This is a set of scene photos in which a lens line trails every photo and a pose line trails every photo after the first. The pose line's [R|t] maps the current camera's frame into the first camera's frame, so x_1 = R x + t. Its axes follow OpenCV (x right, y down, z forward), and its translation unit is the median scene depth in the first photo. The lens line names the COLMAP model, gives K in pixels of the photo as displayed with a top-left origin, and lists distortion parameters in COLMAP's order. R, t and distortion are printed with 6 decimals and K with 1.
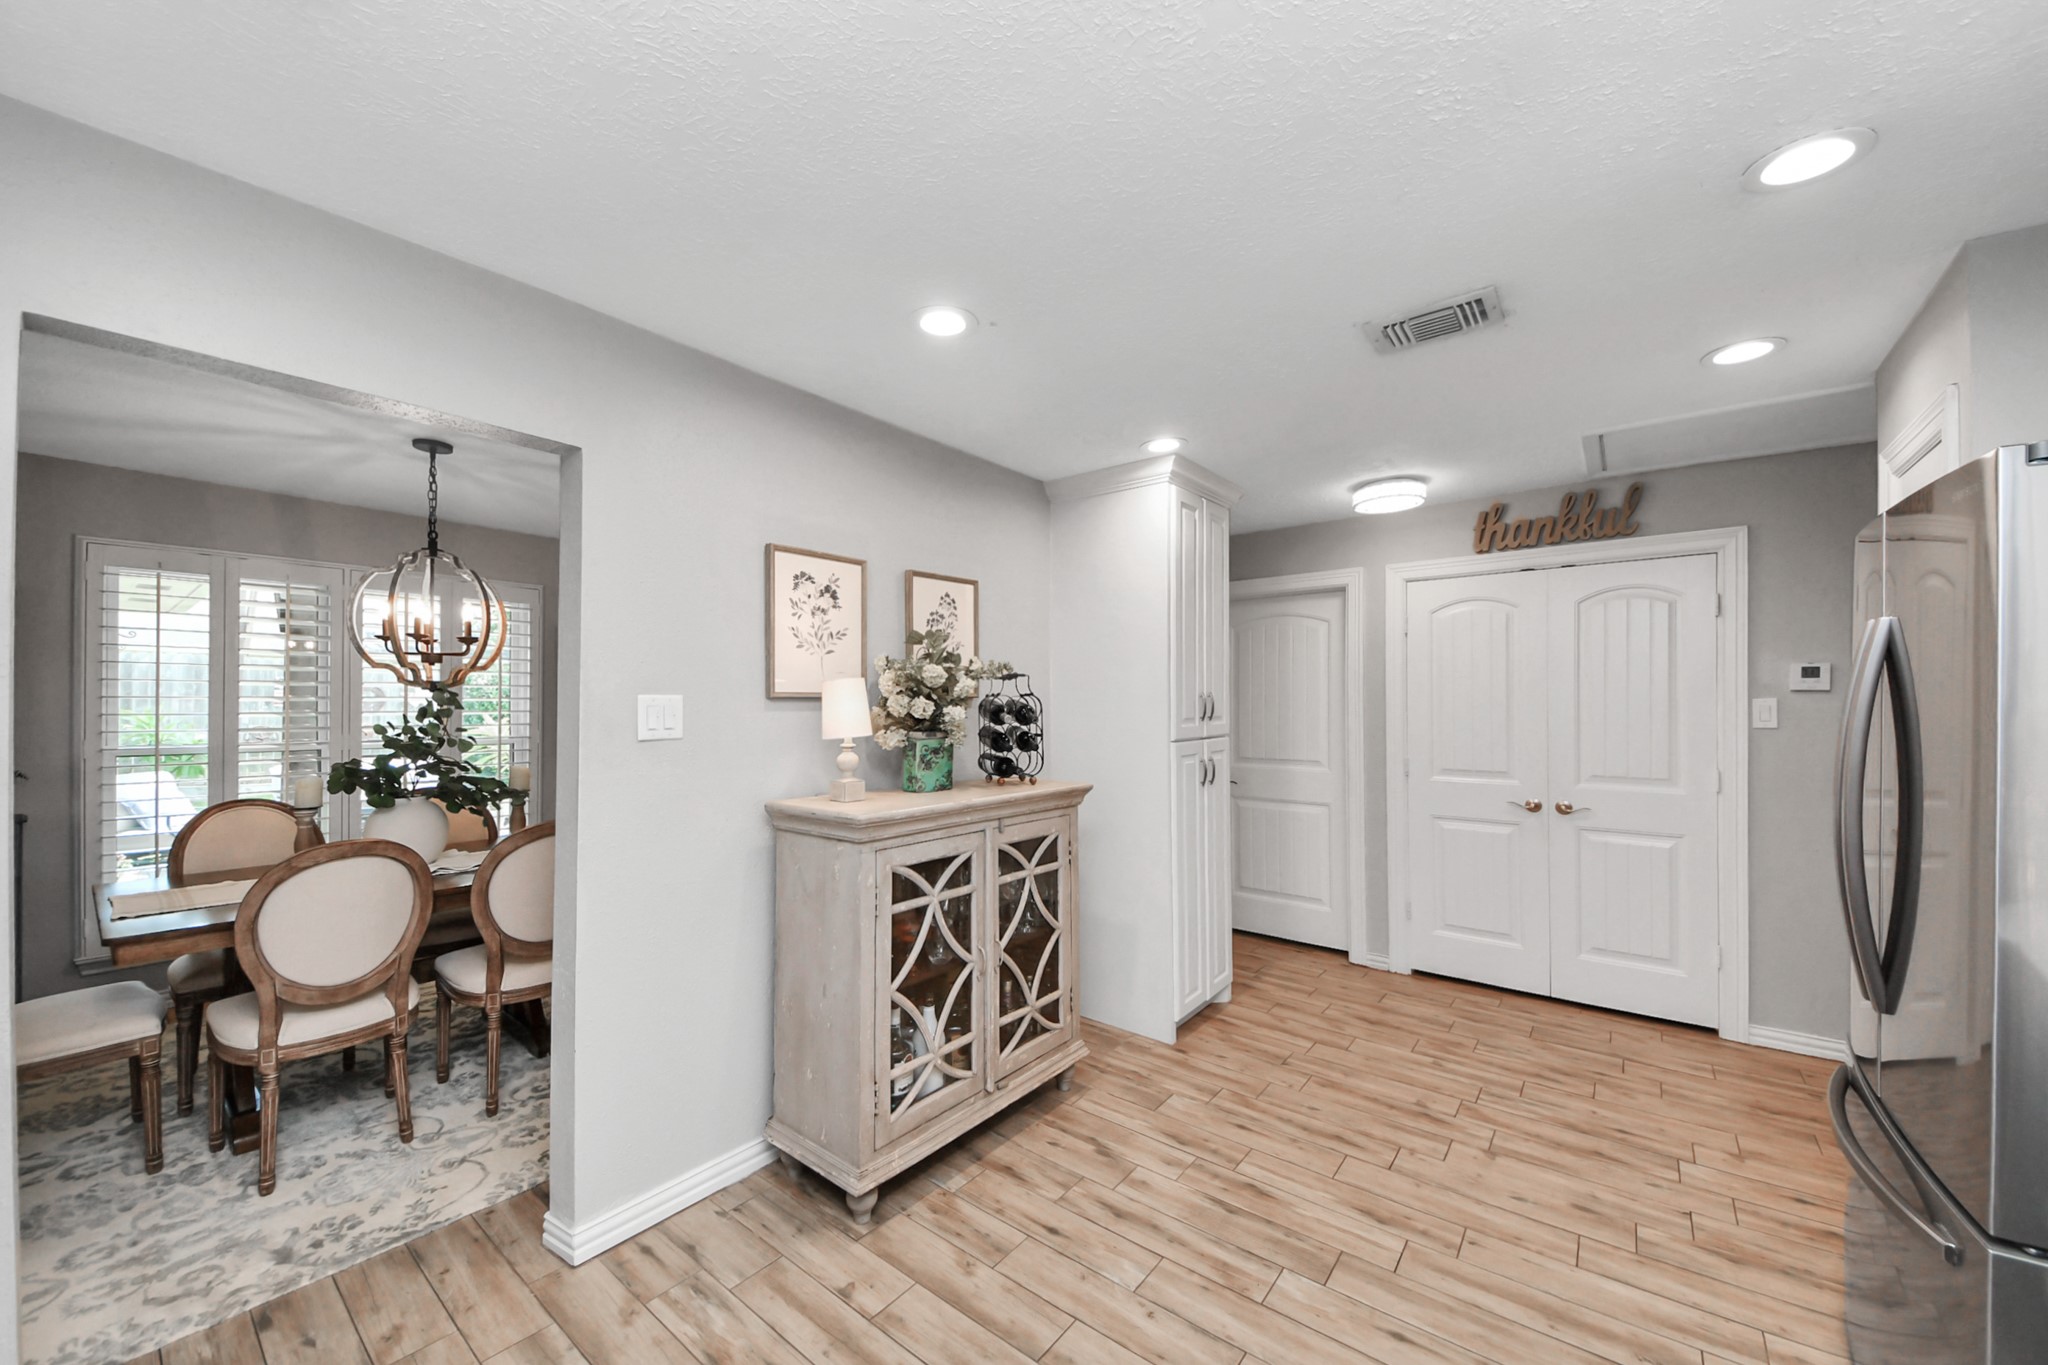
lens RADIAL K [[768.8, 0, 995.0], [0, 768.8, 716.3], [0, 0, 1]] dist [0.002264, -0.006693]
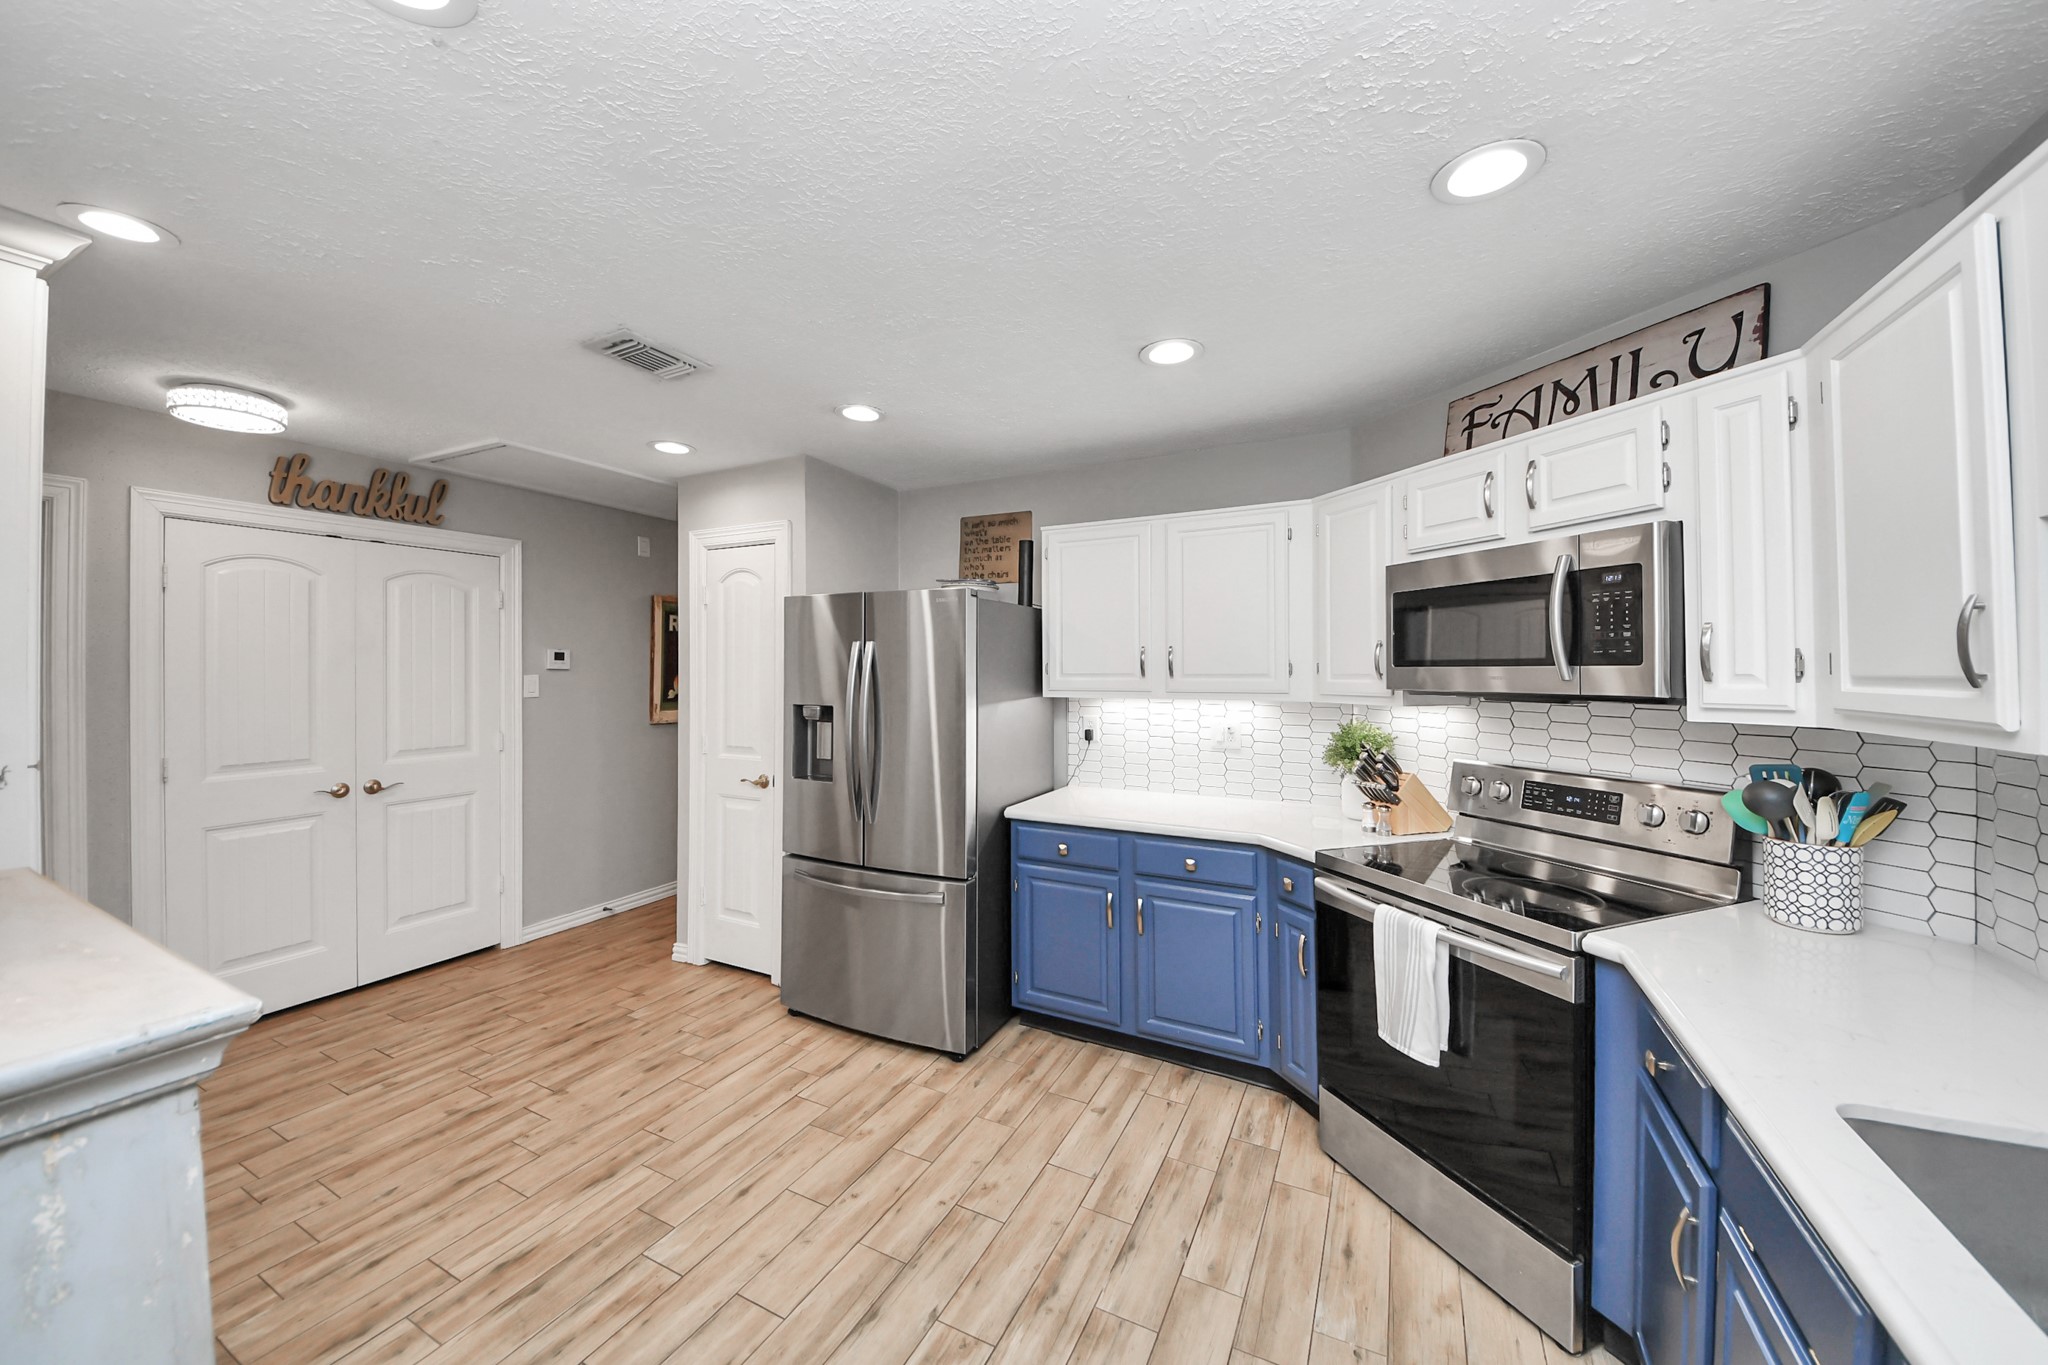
lens RADIAL K [[739.5, 0, 1018.0], [0, 739.5, 686.1], [0, 0, 1]] dist [0.042433, -0.024172]
pose [[-0.213297, -0.021344, 0.976754, -0.512416], [0.017433, 0.999519, 0.025648, -0.027394], [-0.976832, 0.022498, -0.212822, 0.546986]]
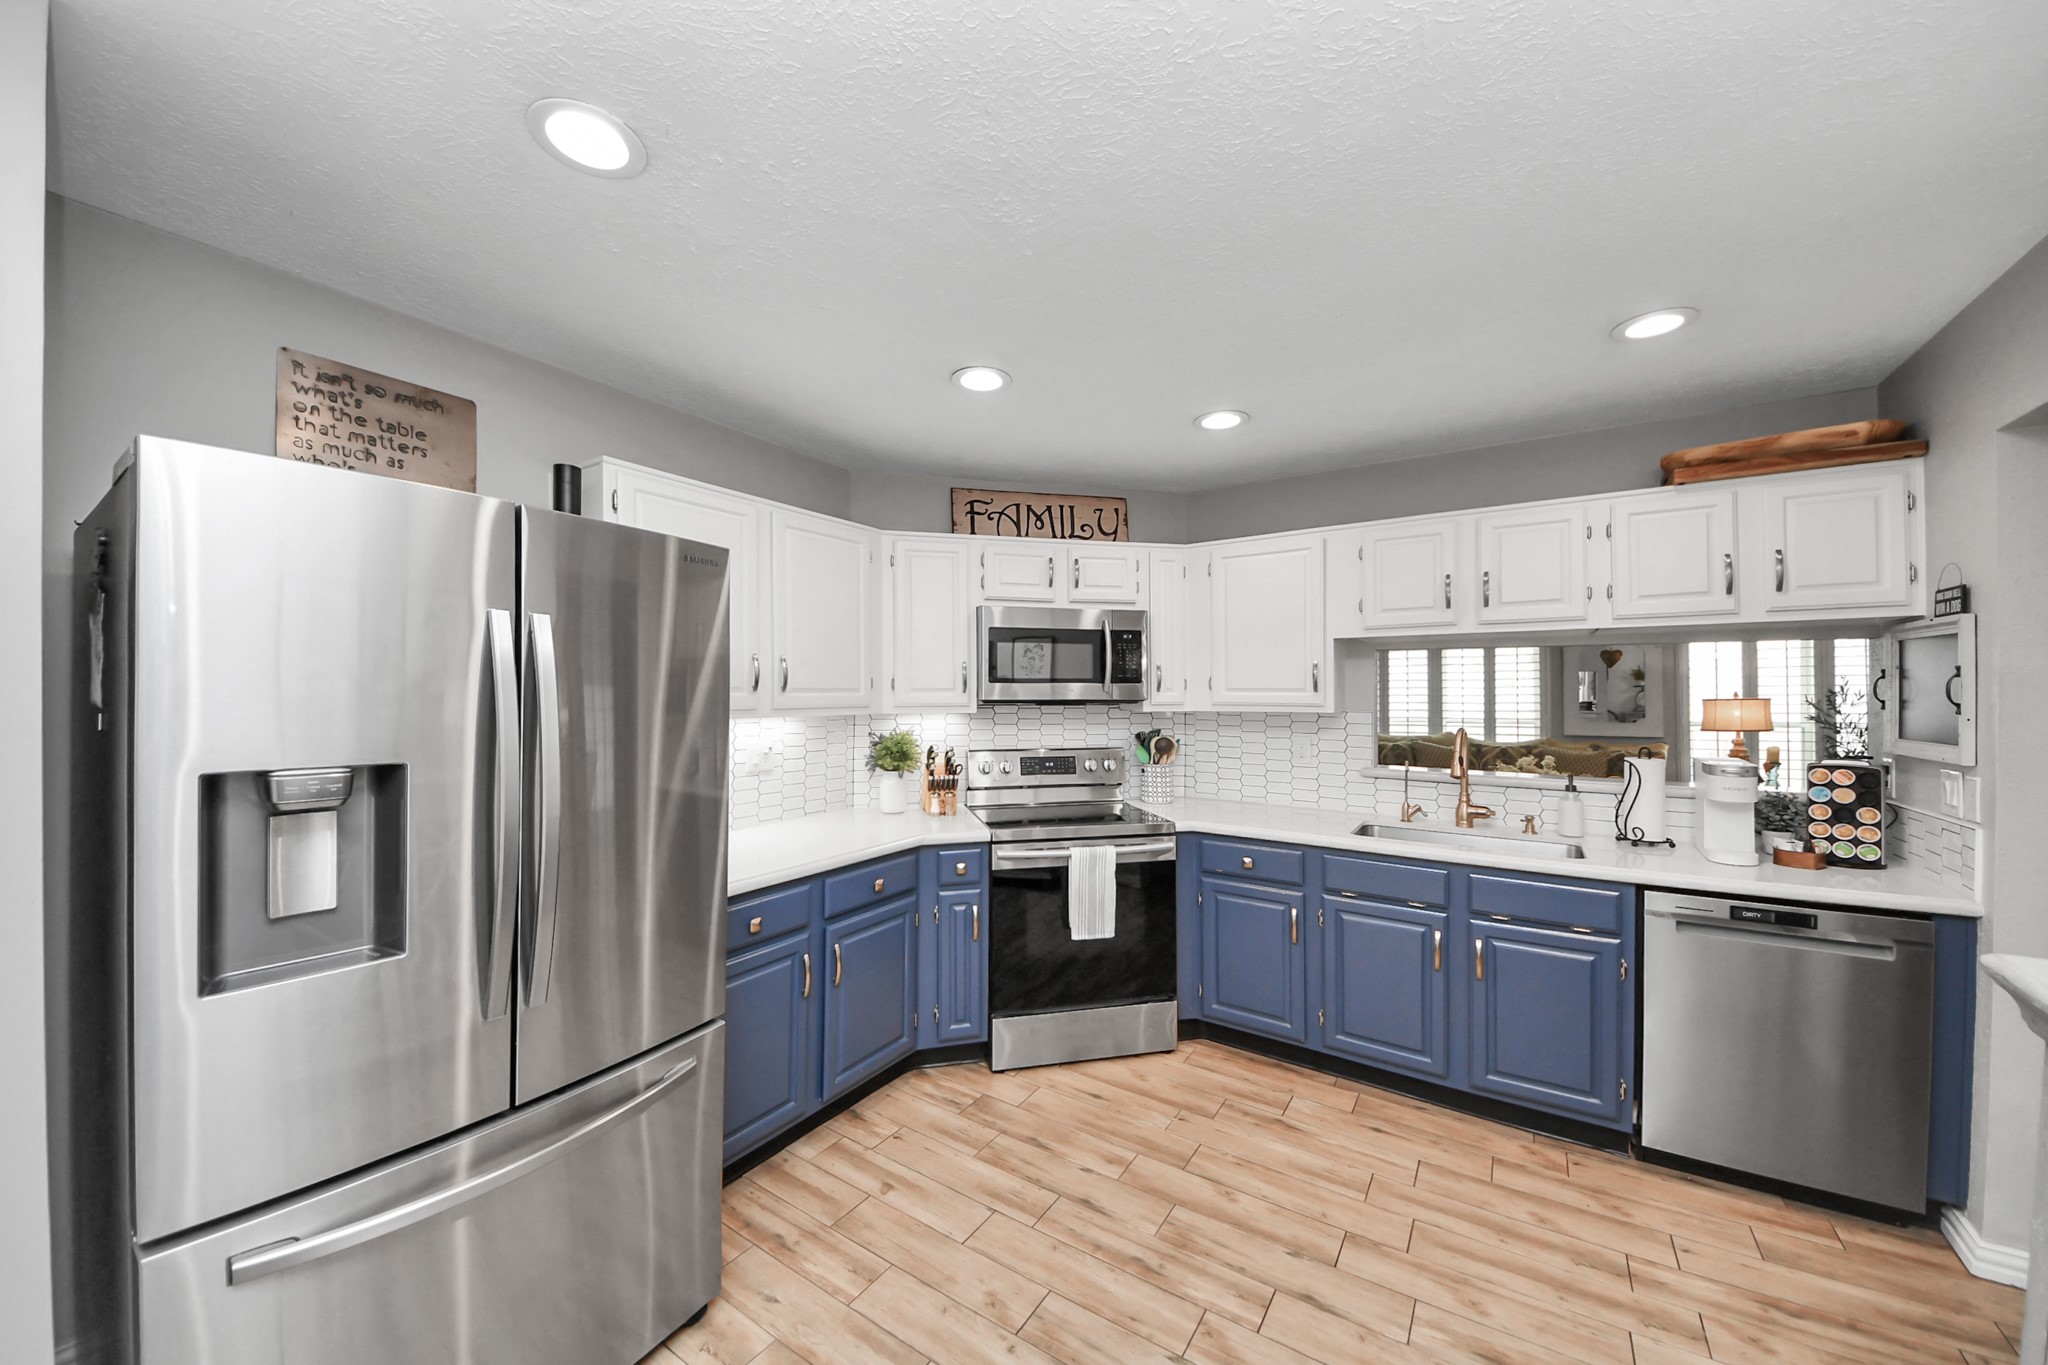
lens RADIAL K [[739.5, 0, 1018.0], [0, 739.5, 686.1], [0, 0, 1]] dist [0.042433, -0.024172]
pose [[-0.995382, -0.004890, -0.095866, 0.360694], [-0.006241, 0.999885, 0.013798, -0.030333], [0.095788, 0.014333, -0.995299, 1.115151]]
